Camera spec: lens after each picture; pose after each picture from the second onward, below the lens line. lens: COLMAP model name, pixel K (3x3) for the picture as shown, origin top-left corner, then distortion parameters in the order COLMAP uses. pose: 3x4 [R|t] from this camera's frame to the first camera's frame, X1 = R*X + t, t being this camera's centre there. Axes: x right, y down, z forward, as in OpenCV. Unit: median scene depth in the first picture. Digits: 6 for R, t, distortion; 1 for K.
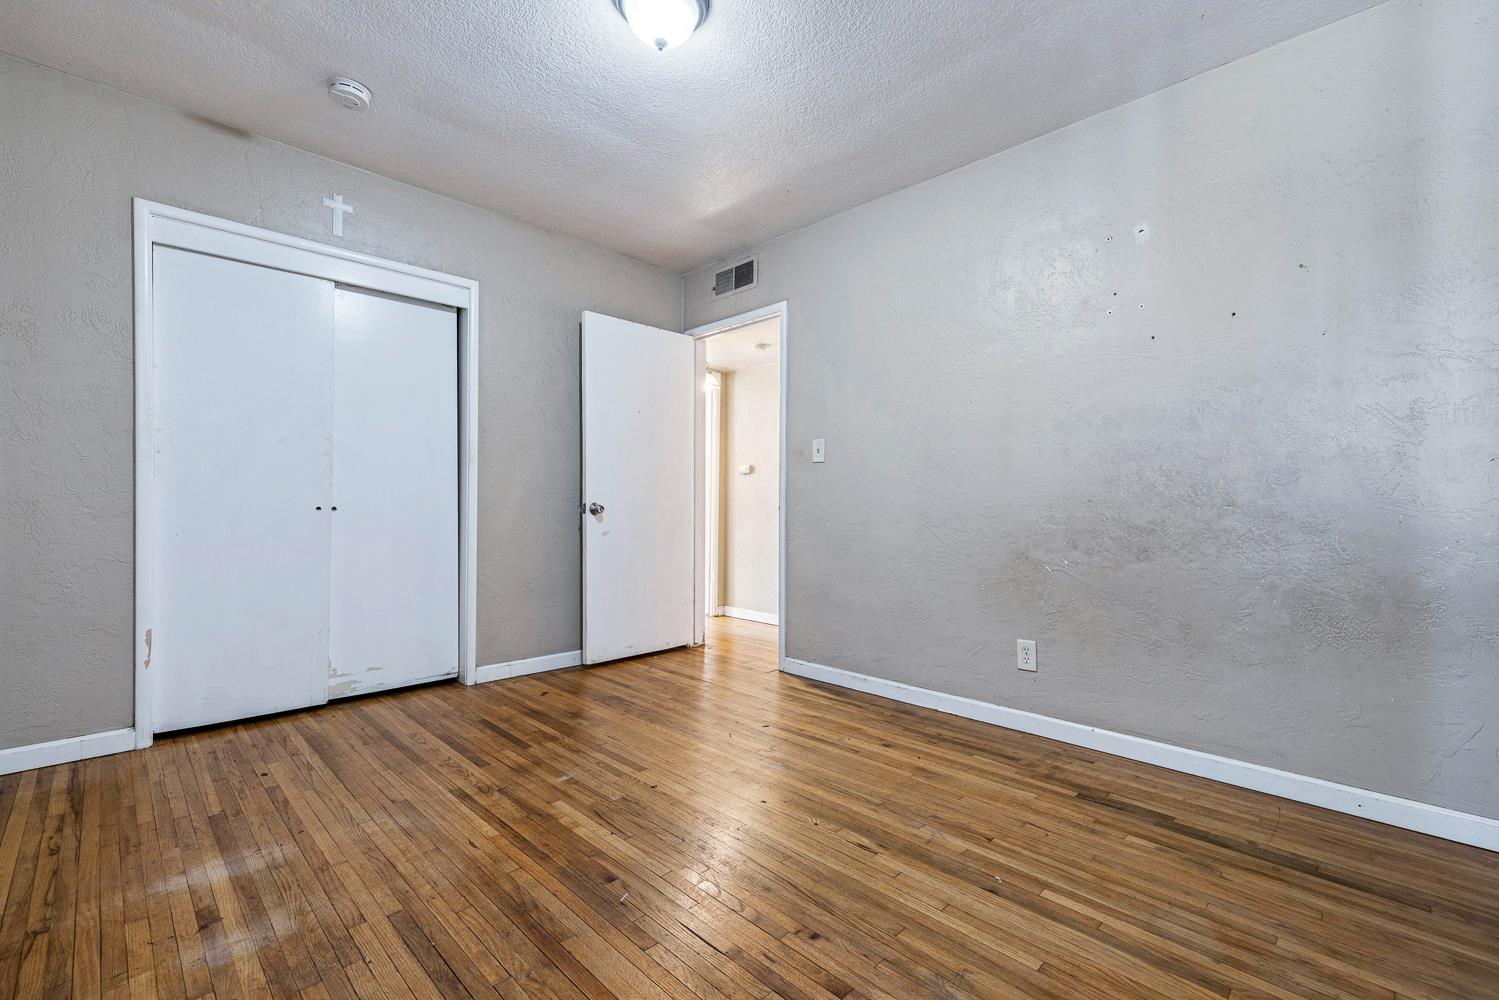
lens RADIAL K [[647.6, 0, 746.7], [0, 647.6, 519.3], [0, 0, 1]] dist [0.001503, -0.000114]
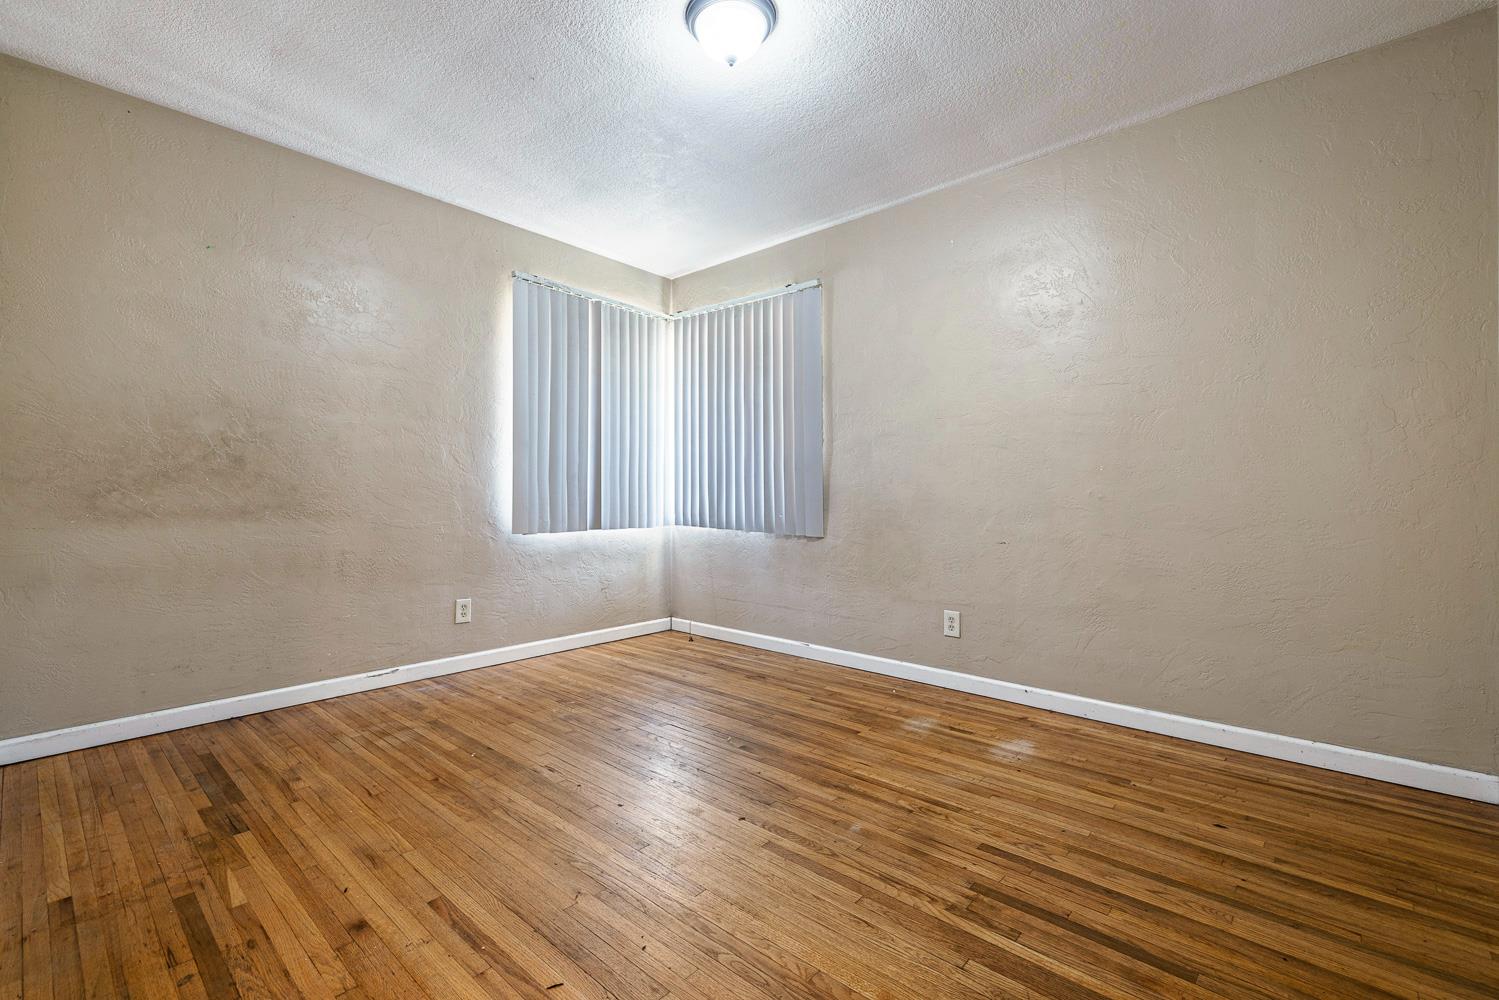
lens RADIAL K [[652.1, 0, 749.5], [0, 652.1, 500.0], [0, 0, 1]] dist [-0.001999, -0.000082]
pose [[-0.997917, -0.009801, -0.063756, -0.086952], [-0.011382, 0.999636, 0.024481, -0.034806], [0.063493, 0.025155, -0.997665, 1.740396]]
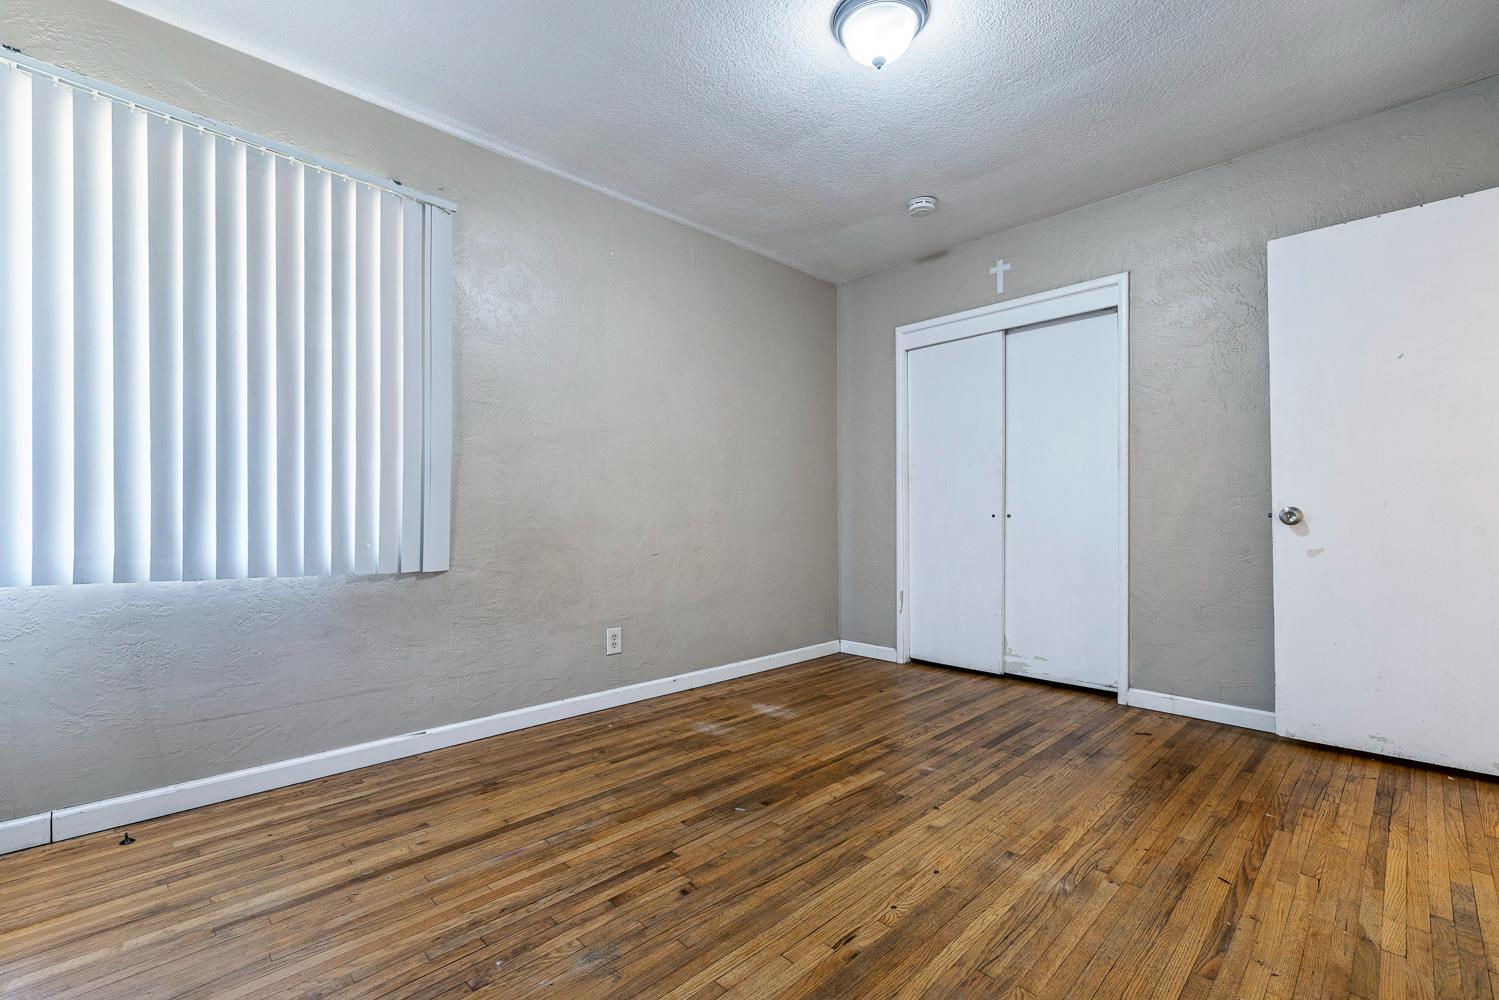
lens RADIAL K [[647.6, 0, 746.7], [0, 647.6, 519.3], [0, 0, 1]] dist [0.001503, -0.000114]
pose [[-0.006363, 0.002878, -0.999976, 0.751078], [-0.017495, 0.999842, 0.002989, -0.006789], [0.999827, 0.017514, -0.006312, 0.673687]]
